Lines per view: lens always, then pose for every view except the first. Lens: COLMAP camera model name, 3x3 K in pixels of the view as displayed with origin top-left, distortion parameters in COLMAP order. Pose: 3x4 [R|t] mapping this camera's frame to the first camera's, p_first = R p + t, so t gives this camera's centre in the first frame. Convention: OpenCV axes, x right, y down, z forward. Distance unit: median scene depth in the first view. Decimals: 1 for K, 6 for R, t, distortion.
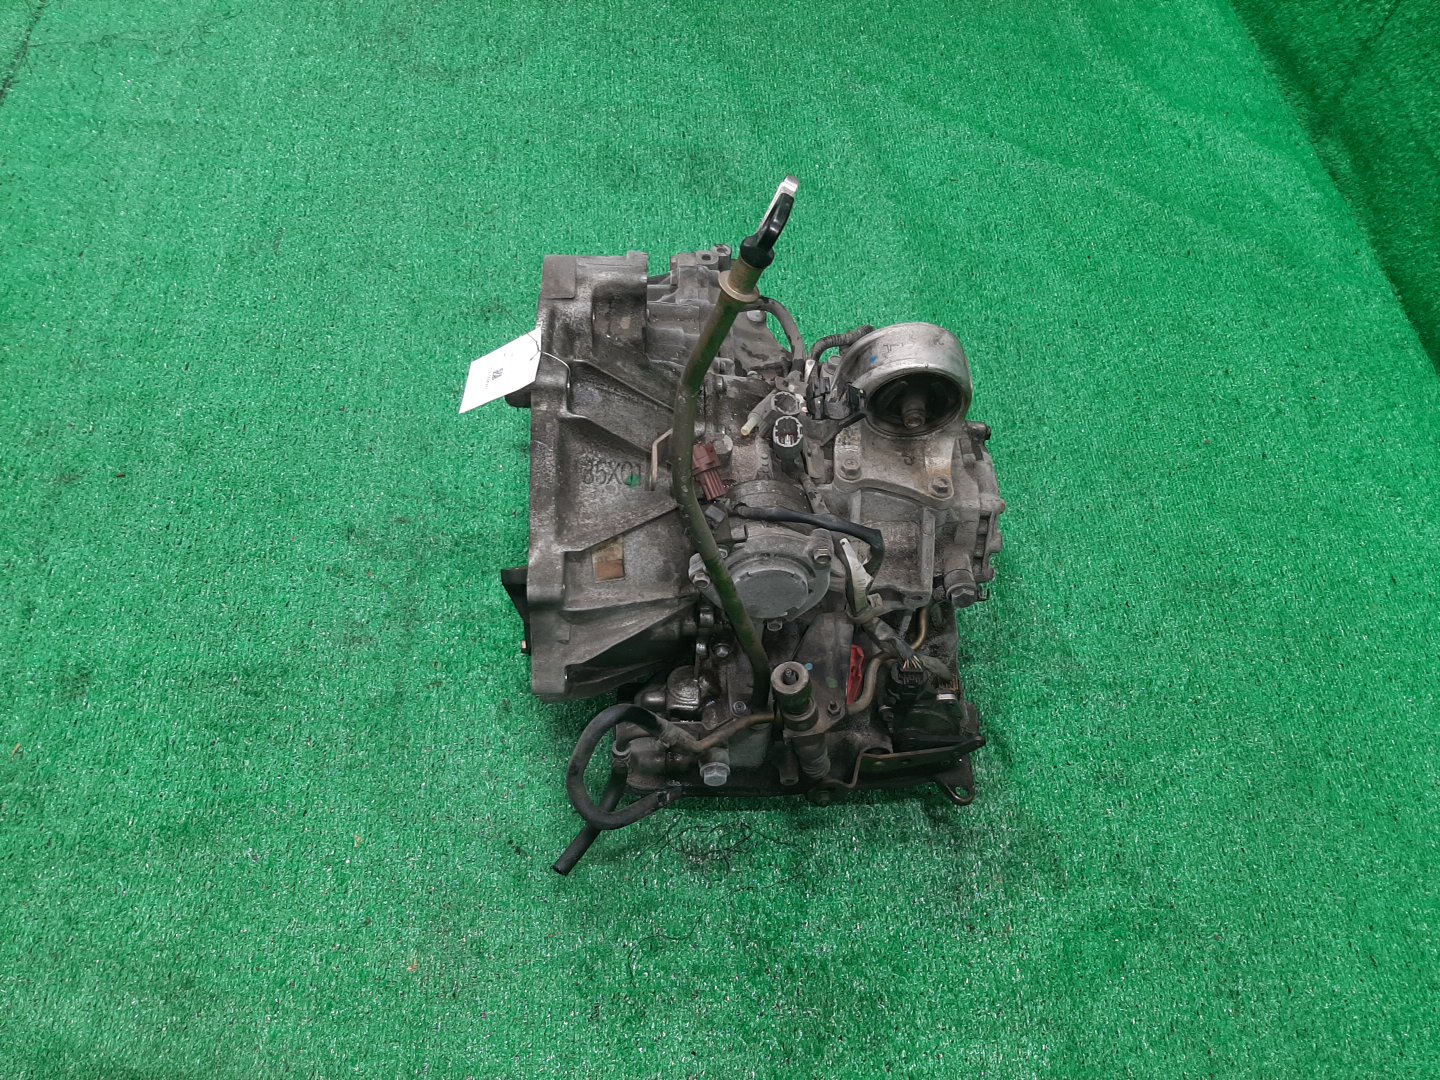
lens RADIAL K [[1124.6, 0, 720.4], [0, 1124.6, 539.9], [0, 0, 1]] dist [-0.000996, -0.009313]
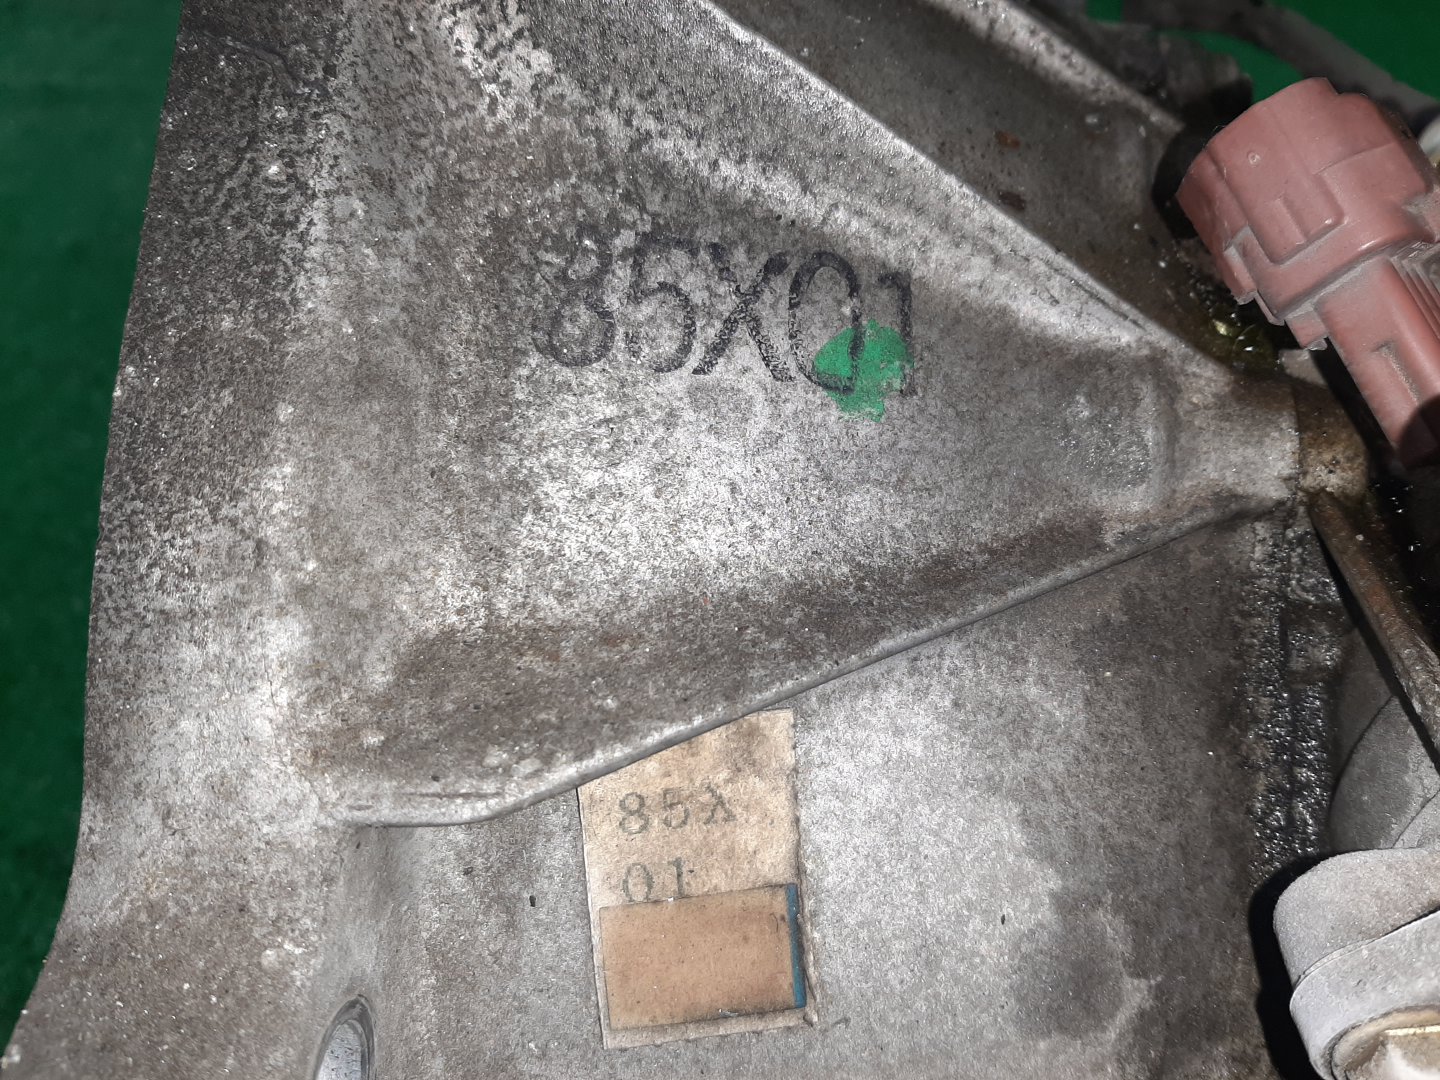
lens RADIAL K [[1124.6, 0, 720.1], [0, 1124.6, 538.8], [0, 0, 1]] dist [-0.000996, -0.009313]
pose [[0.991680, -0.006828, -0.128548, -0.077713], [-0.021052, 0.976546, -0.214277, 0.004962], [0.126996, 0.215201, 0.968277, 0.850616]]
